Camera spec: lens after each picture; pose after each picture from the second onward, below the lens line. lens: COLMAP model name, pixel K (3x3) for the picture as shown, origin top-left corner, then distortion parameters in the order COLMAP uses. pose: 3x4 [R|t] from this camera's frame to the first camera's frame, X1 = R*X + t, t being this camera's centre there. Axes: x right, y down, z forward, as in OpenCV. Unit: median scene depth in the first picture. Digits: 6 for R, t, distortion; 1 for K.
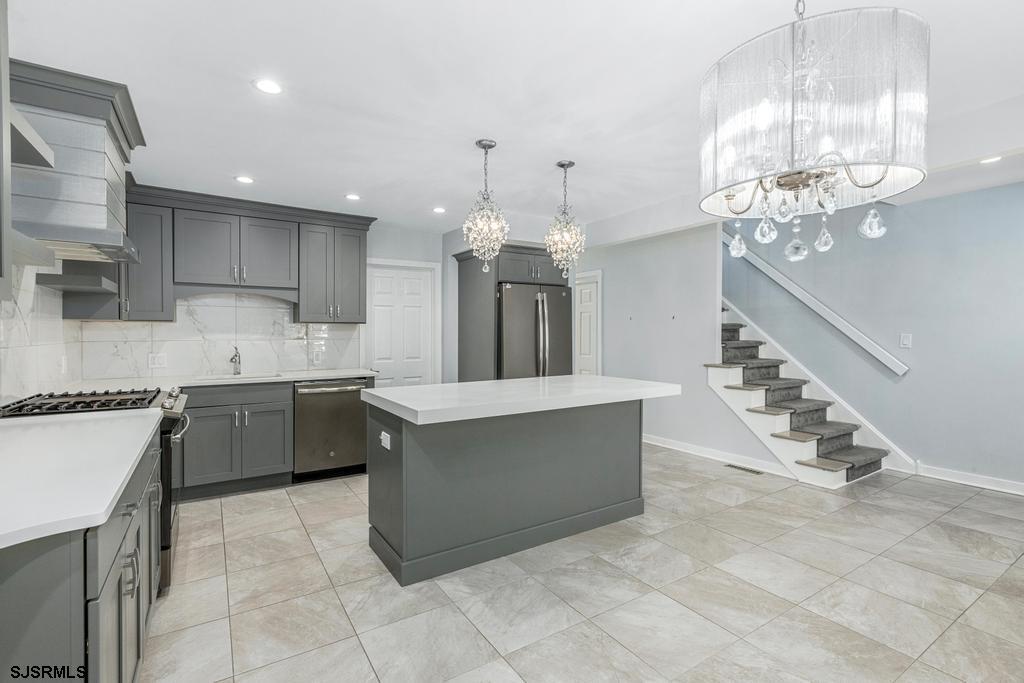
lens RADIAL K [[473.4, 0, 516.7], [0, 473.4, 339.3], [0, 0, 1]] dist [0.003381, 0.000148]
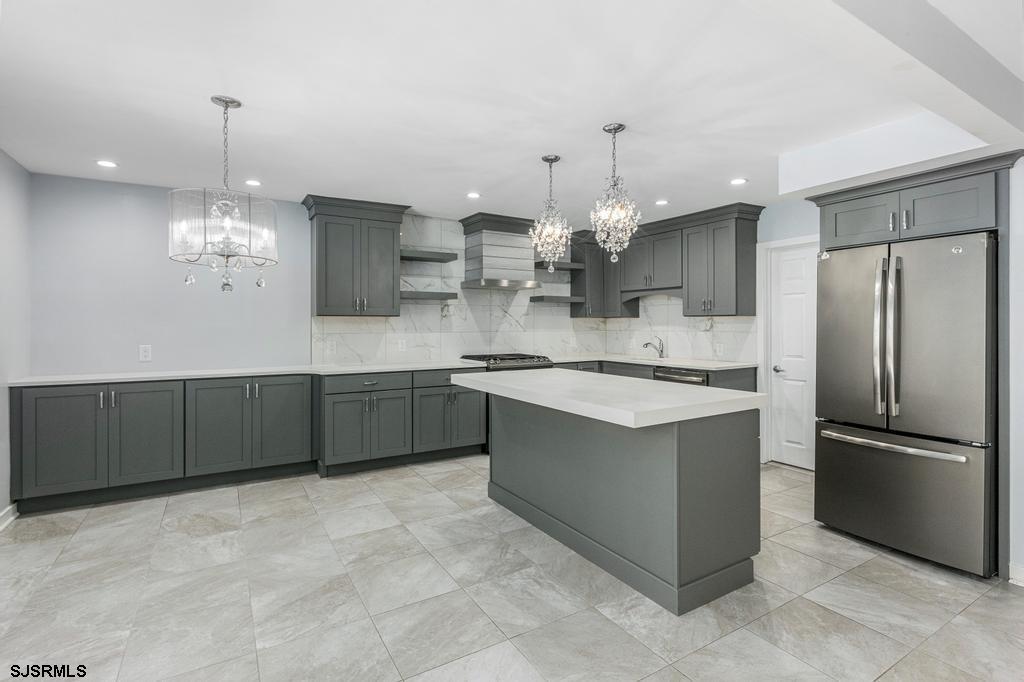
lens RADIAL K [[486.9, 0, 512.8], [0, 486.9, 328.1], [0, 0, 1]] dist [-0.002779, -0.000996]
pose [[-0.032944, 0.009653, -0.999411, 0.987647], [-0.012875, 0.999866, 0.010082, -0.019005], [0.999374, 0.013199, -0.032815, 0.861738]]
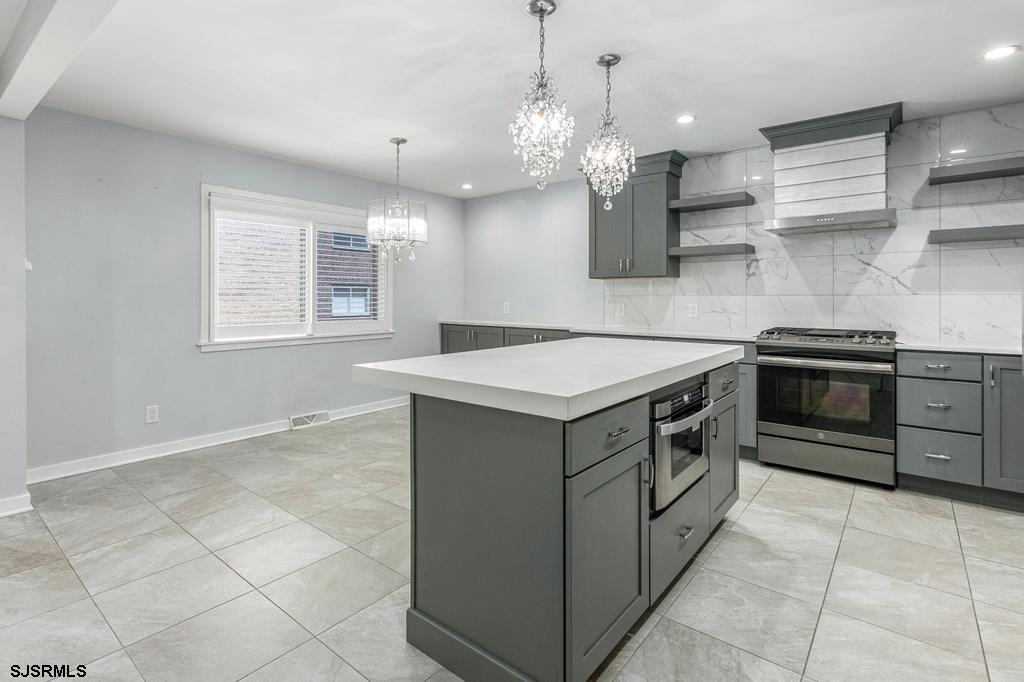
lens RADIAL K [[497.1, 0, 491.1], [0, 497.1, 297.3], [0, 0, 1]] dist [0.002027, -0.000809]
pose [[-0.956320, 0.001697, -0.292317, 0.361910], [-0.002638, 0.999892, 0.014435, 0.003422], [0.292310, 0.014575, -0.956213, 1.634458]]
